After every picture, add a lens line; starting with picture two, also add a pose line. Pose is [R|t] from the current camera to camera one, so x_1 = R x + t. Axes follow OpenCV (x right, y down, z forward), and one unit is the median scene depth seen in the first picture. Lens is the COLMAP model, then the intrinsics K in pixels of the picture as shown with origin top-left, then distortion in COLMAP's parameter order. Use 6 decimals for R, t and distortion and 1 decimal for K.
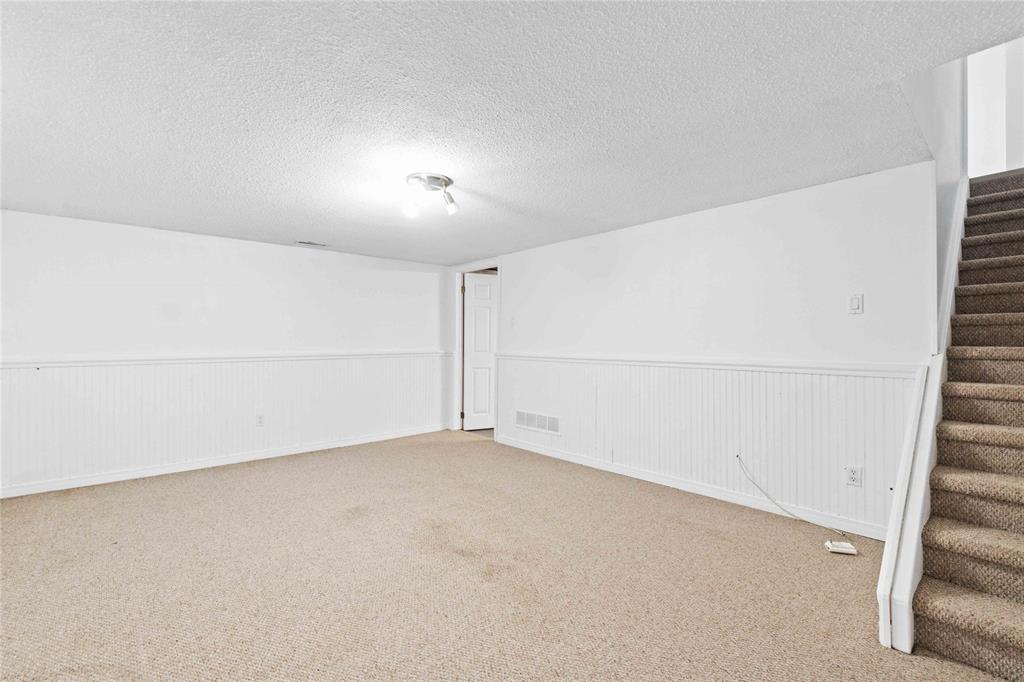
lens RADIAL K [[452.3, 0, 509.3], [0, 452.3, 336.0], [0, 0, 1]] dist [0.000006, 0.000921]
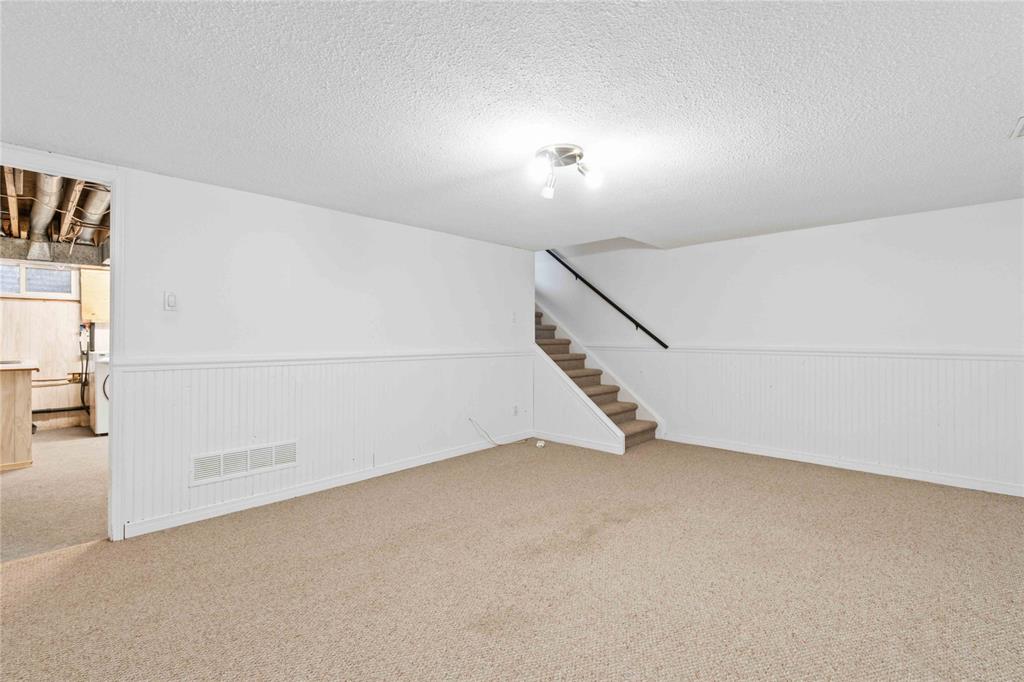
lens RADIAL K [[452.3, 0, 509.3], [0, 452.3, 336.0], [0, 0, 1]] dist [0.000006, 0.000921]
pose [[-0.088392, 0.000250, 0.996086, -0.786997], [-0.016602, 0.999861, -0.001725, 0.005442], [-0.995947, -0.016690, -0.088376, 0.868783]]
